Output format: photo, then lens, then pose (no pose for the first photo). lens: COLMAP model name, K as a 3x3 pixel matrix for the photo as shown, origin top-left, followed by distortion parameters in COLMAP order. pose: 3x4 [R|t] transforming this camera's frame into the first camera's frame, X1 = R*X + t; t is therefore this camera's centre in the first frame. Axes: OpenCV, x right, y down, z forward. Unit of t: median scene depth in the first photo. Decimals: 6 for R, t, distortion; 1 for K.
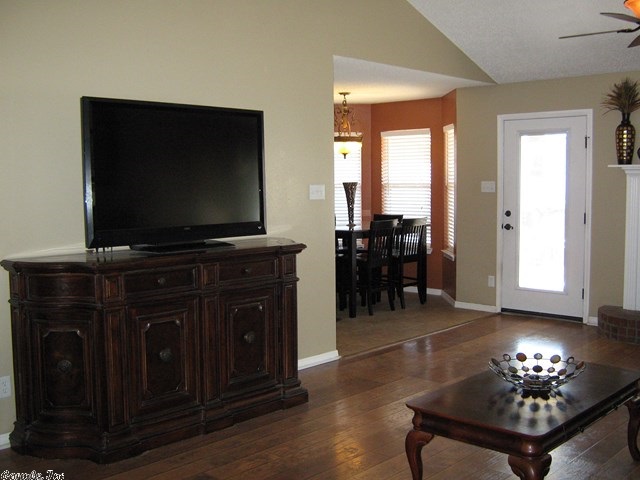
lens RADIAL K [[718.1, 0, 320.0], [0, 718.1, 240.0], [0, 0, 1]] dist [-0.000902, -0.002176]
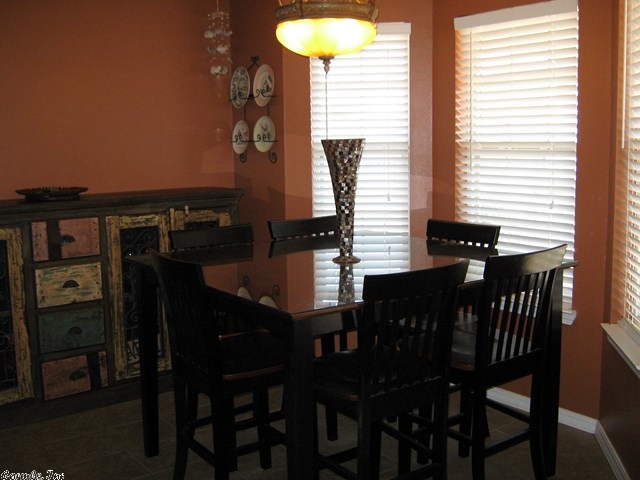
lens RADIAL K [[802.2, 0, 320.0], [0, 802.2, 240.0], [0, 0, 1]] dist [-0.158240, 0.016028]
pose [[0.987349, 0.017066, -0.157641, 0.086555], [-0.009678, 0.998823, 0.047519, -0.046137], [0.158266, -0.045392, 0.986353, 0.566080]]
